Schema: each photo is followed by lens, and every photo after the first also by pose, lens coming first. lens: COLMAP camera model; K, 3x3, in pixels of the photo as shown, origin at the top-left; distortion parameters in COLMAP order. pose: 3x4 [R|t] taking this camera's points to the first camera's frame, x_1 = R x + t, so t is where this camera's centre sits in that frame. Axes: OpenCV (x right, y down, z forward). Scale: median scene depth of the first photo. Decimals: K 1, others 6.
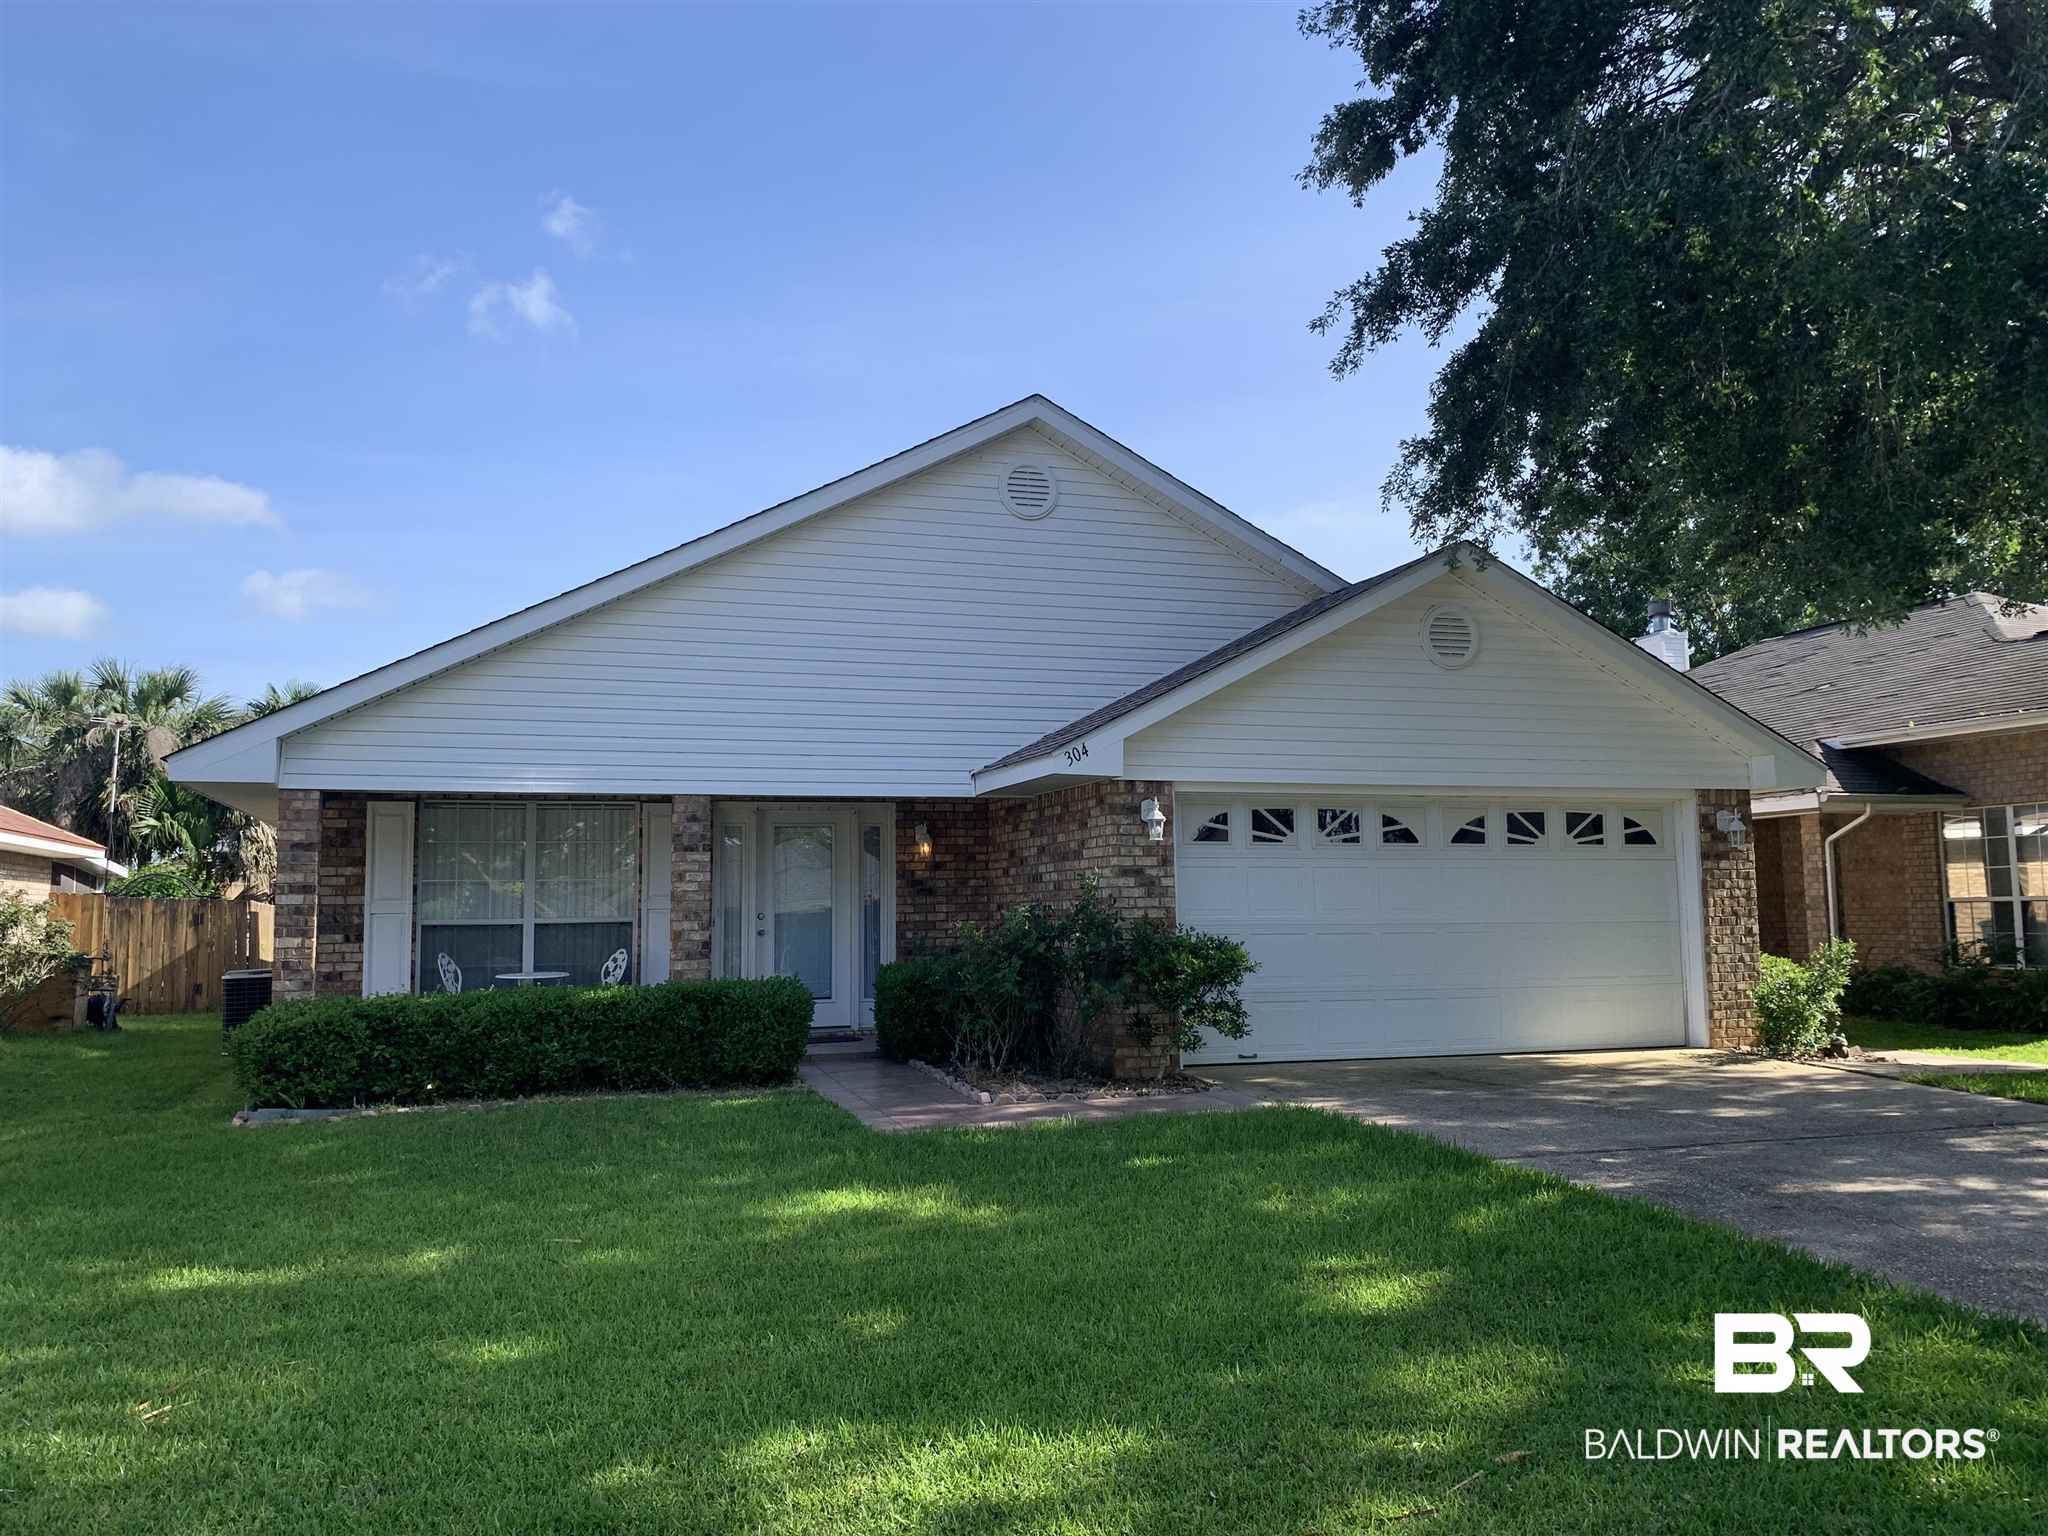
lens RADIAL K [[1556.6, 0, 1024.0], [0, 1556.6, 768.0], [0, 0, 1]] dist [0.001844, -0.090697]
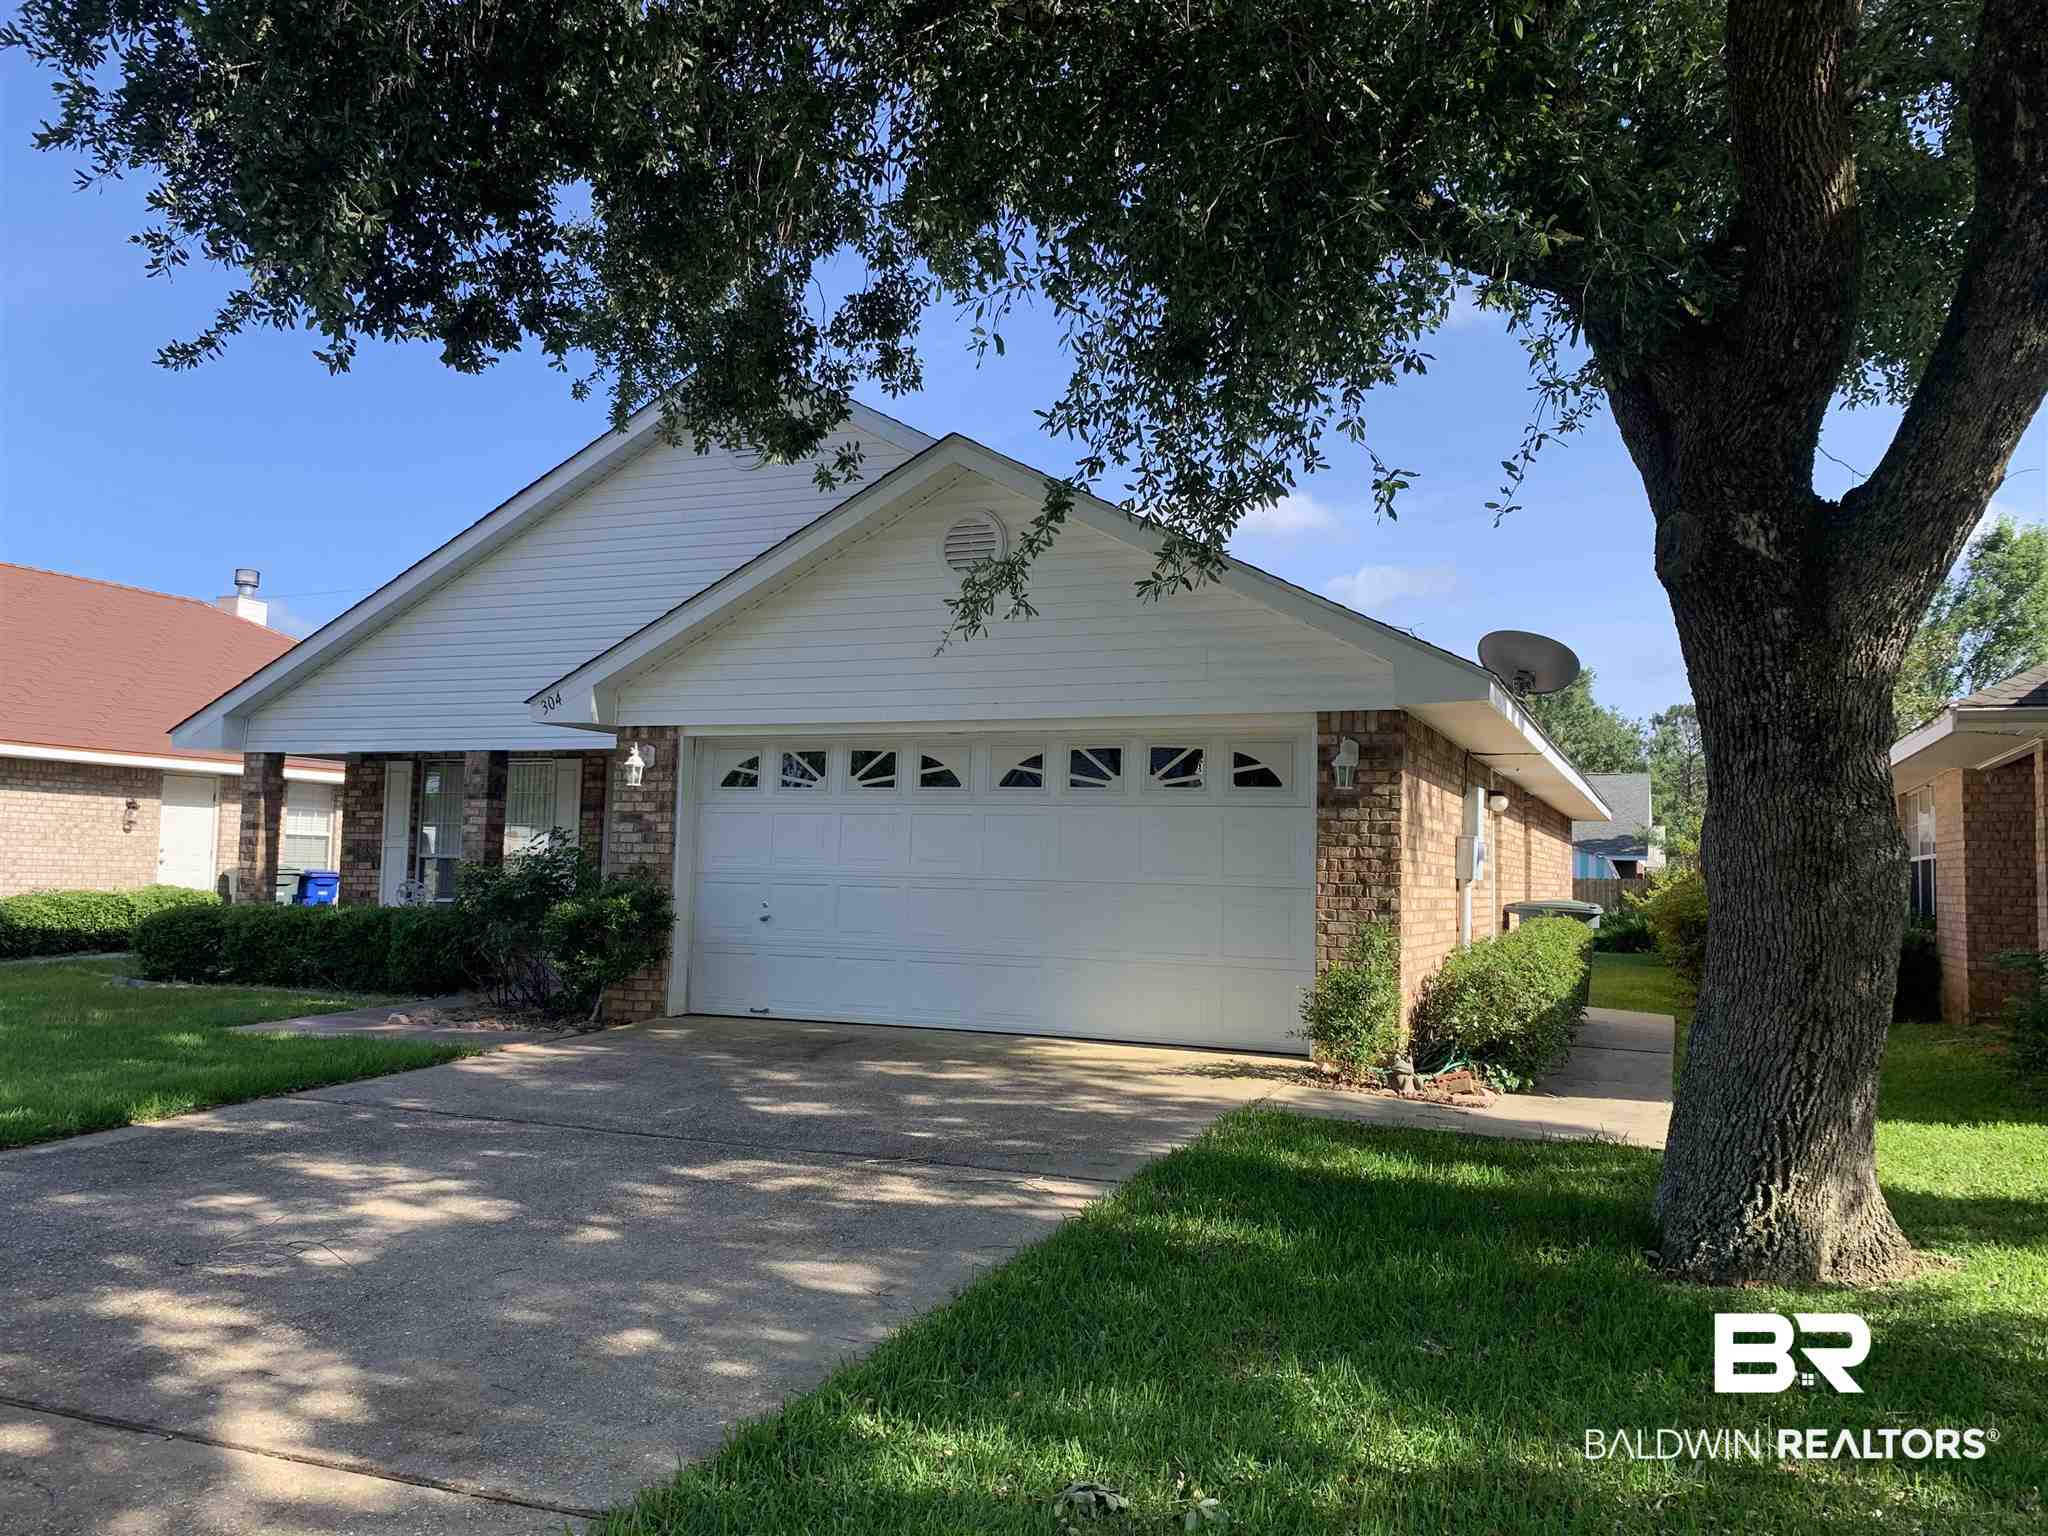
lens RADIAL K [[1533.9, 0, 1038.6], [0, 1533.9, 758.3], [0, 0, 1]] dist [0.056991, -0.088090]
pose [[0.770161, -0.018945, -0.637568, 0.837360], [0.036279, 0.999242, 0.014132, 0.021517], [0.636817, -0.034015, 0.770264, 0.363342]]
